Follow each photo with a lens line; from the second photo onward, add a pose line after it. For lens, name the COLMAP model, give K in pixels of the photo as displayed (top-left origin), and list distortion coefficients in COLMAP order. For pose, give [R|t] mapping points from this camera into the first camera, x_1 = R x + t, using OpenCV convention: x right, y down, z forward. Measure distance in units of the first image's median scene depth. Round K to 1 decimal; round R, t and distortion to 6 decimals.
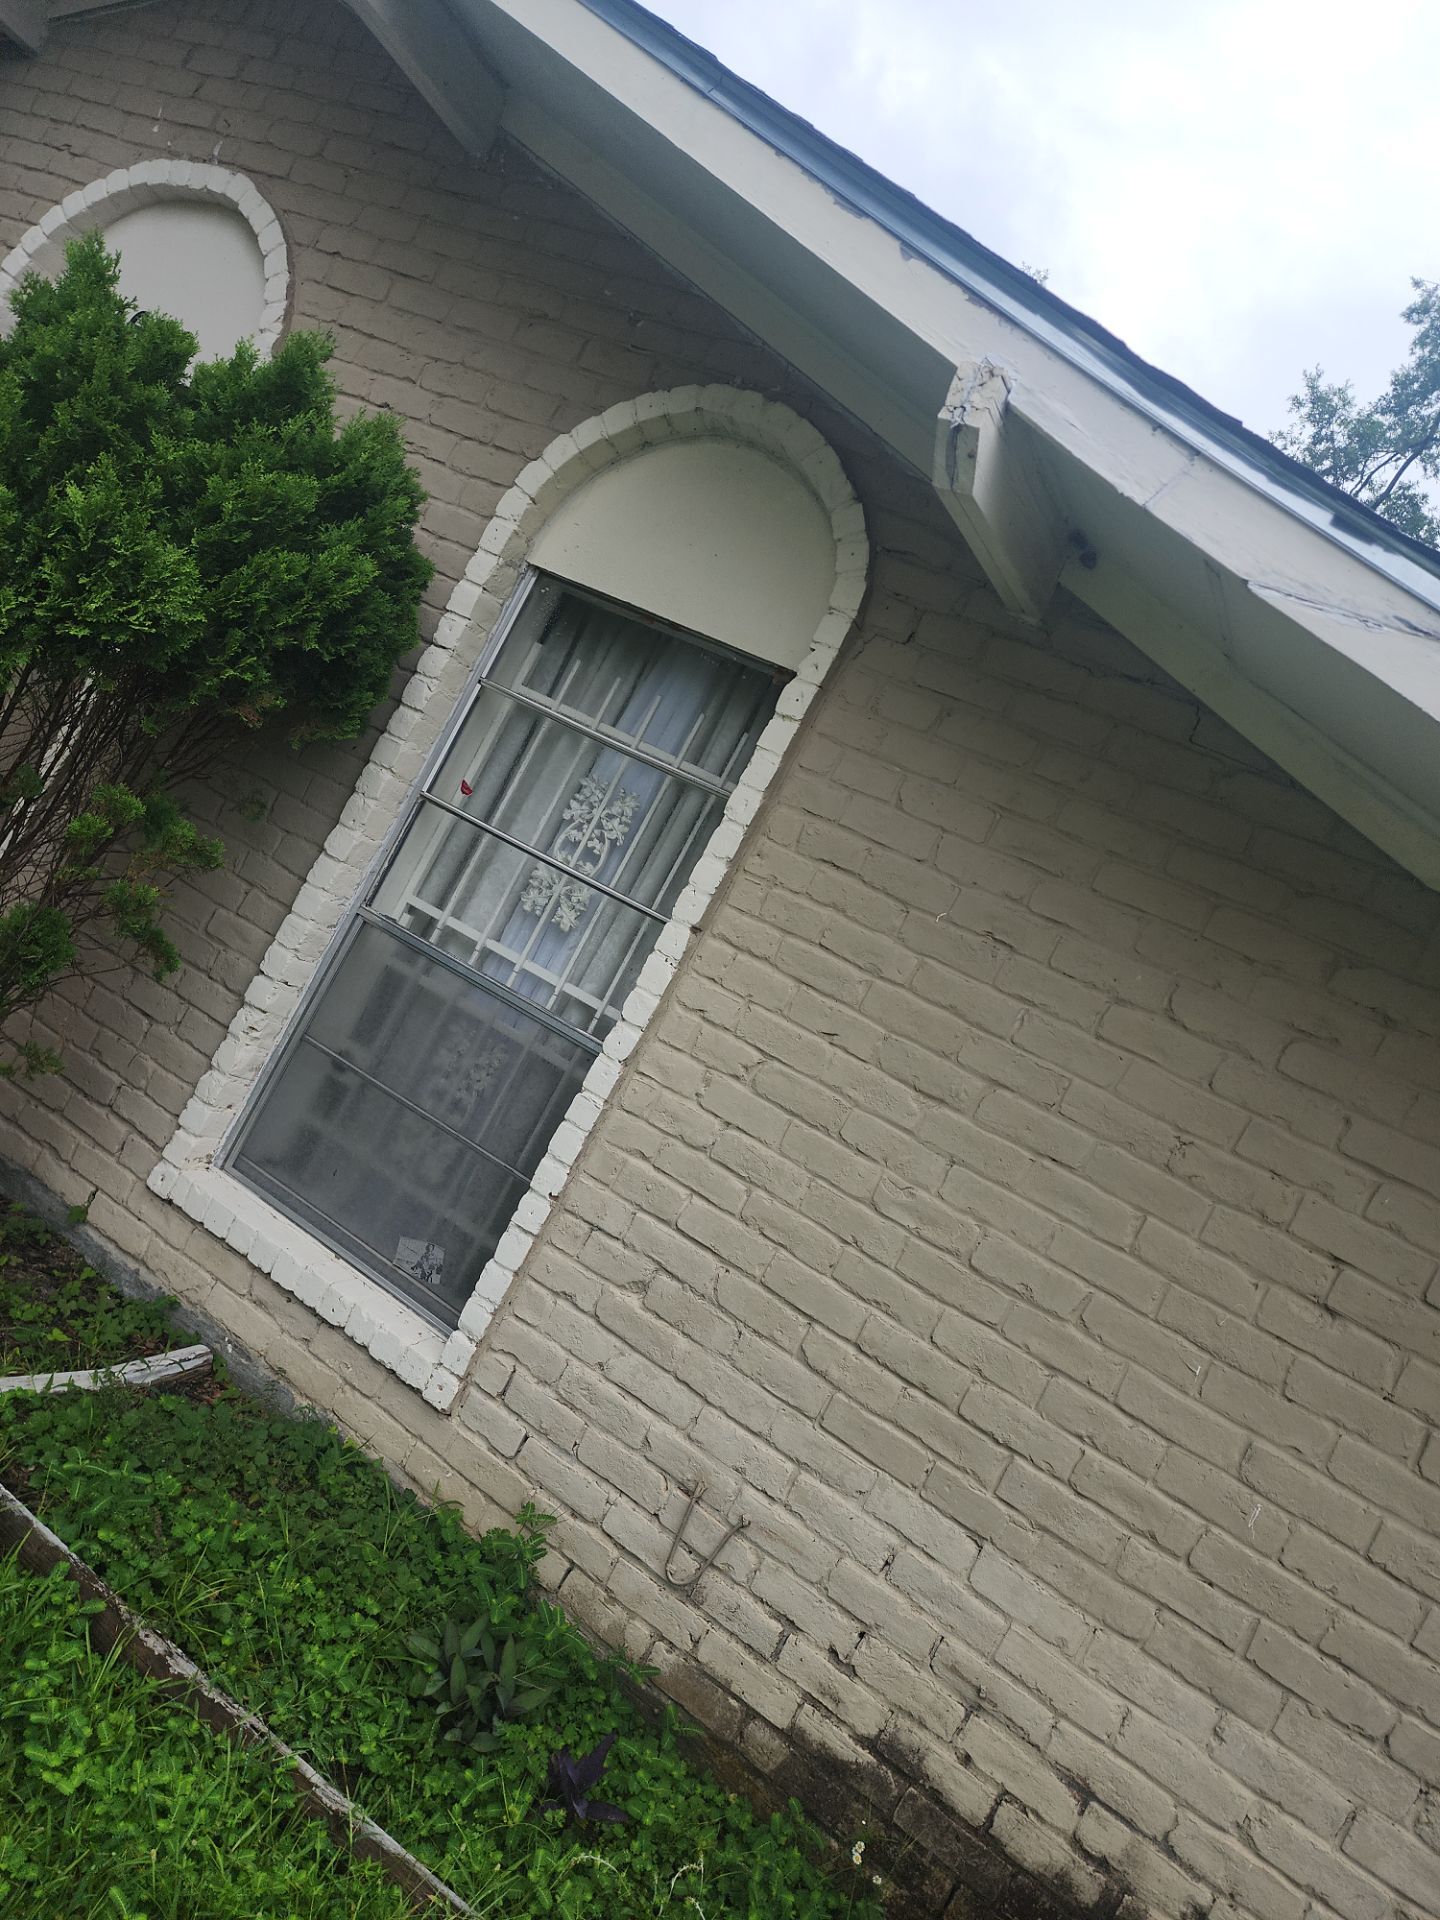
lens RADIAL K [[1391.6, 0, 676.1], [0, 1391.6, 961.9], [0, 0, 1]] dist [0.124894, -0.091109]
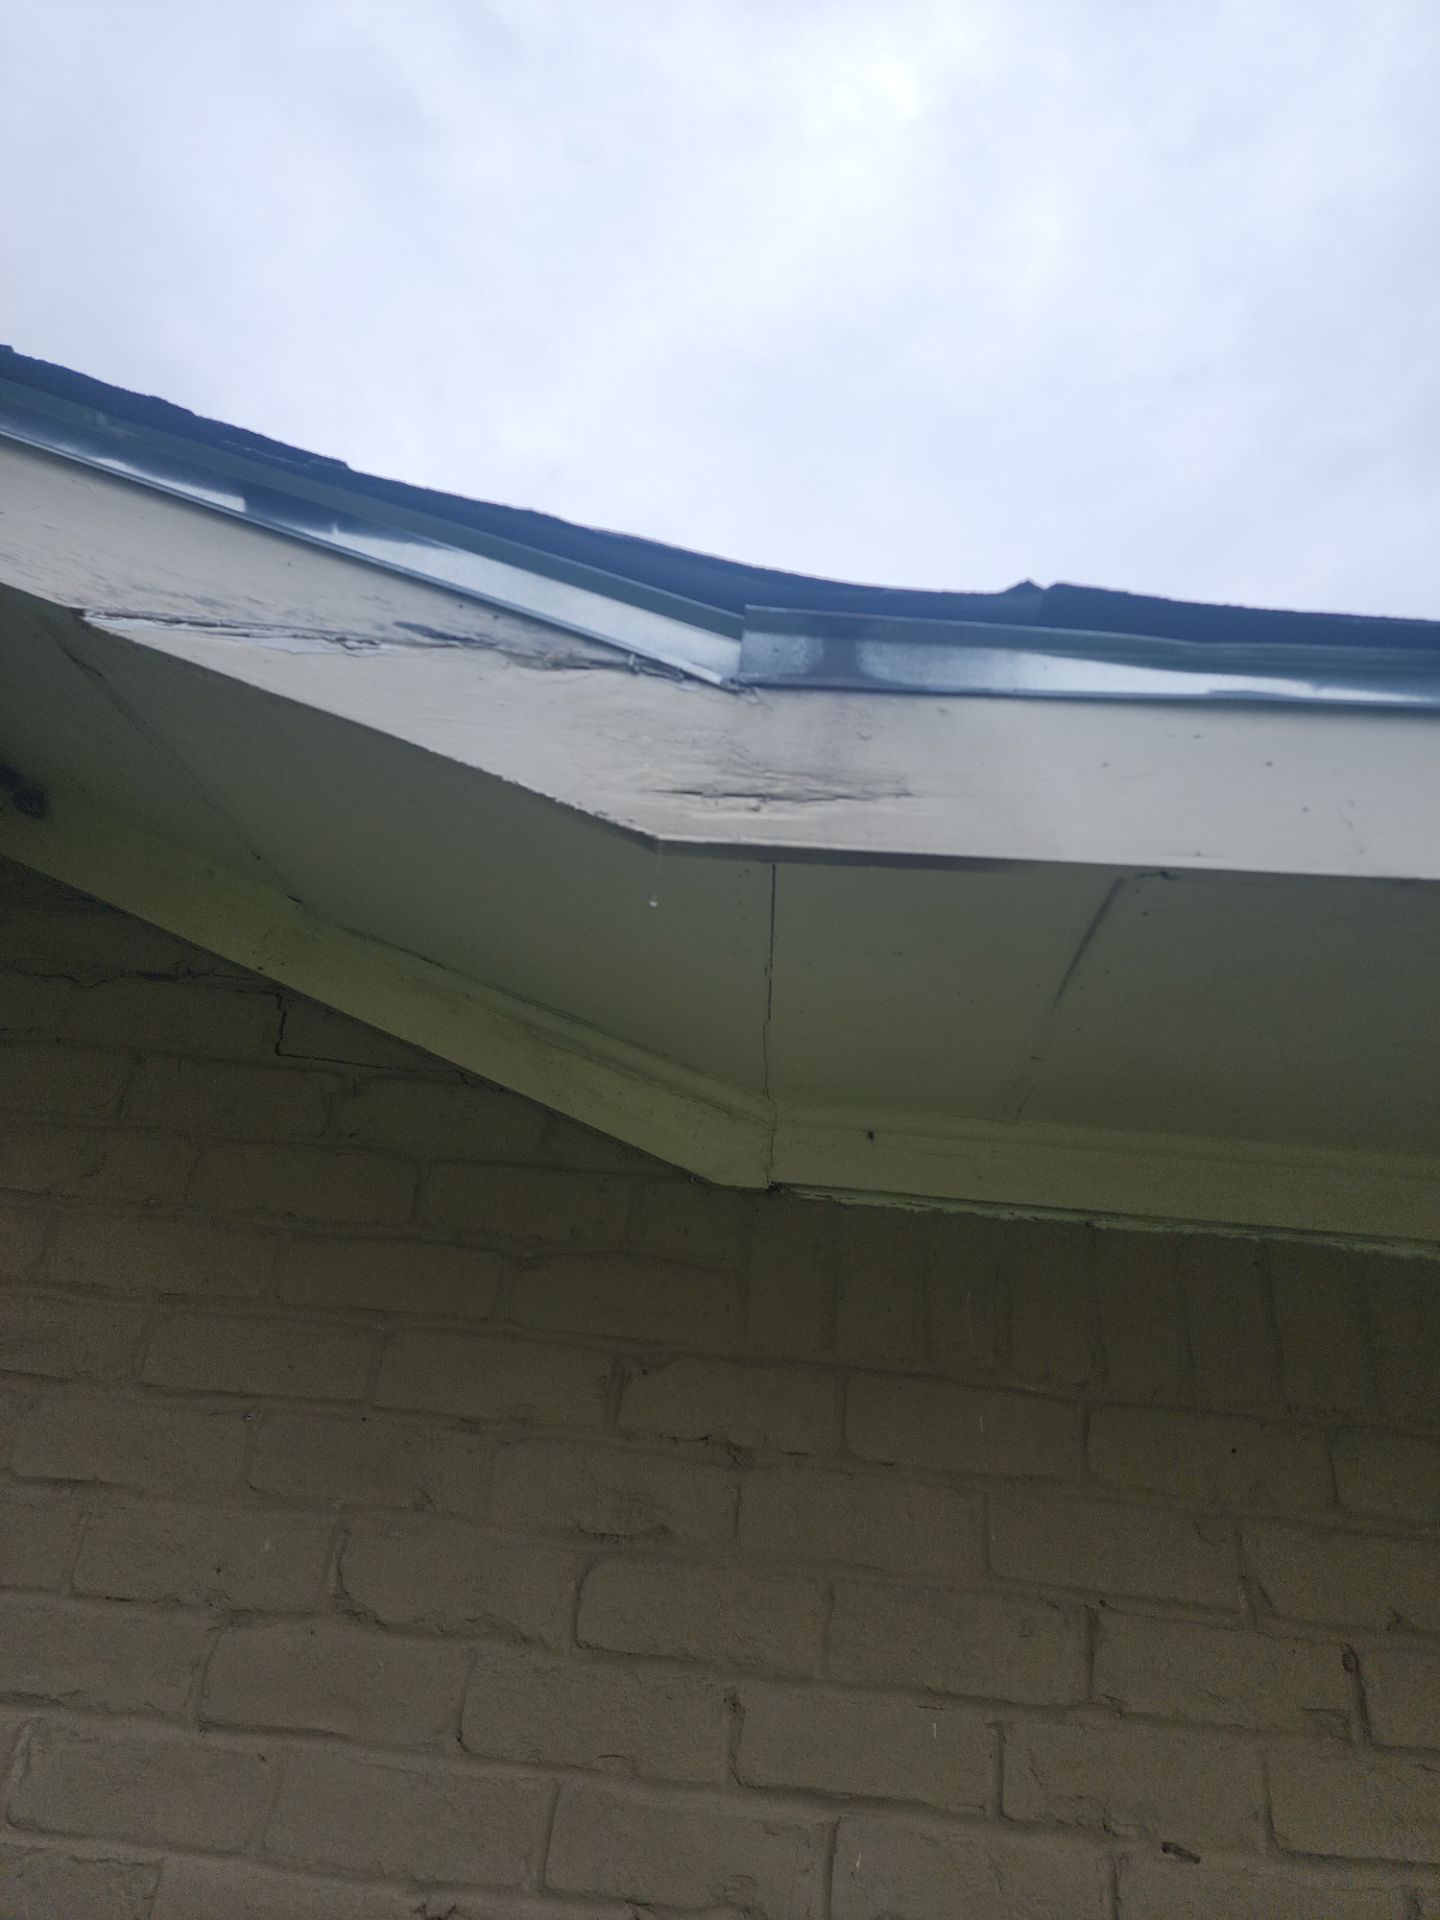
lens RADIAL K [[1160.0, 0, 774.7], [0, 1160.0, 932.3], [0, 0, 1]] dist [0.054551, -0.043706]
pose [[0.858305, -0.168223, 0.484781, 0.325656], [0.341723, 0.892157, -0.295434, 0.002836], [-0.382802, 0.419233, 0.823229, 0.547257]]
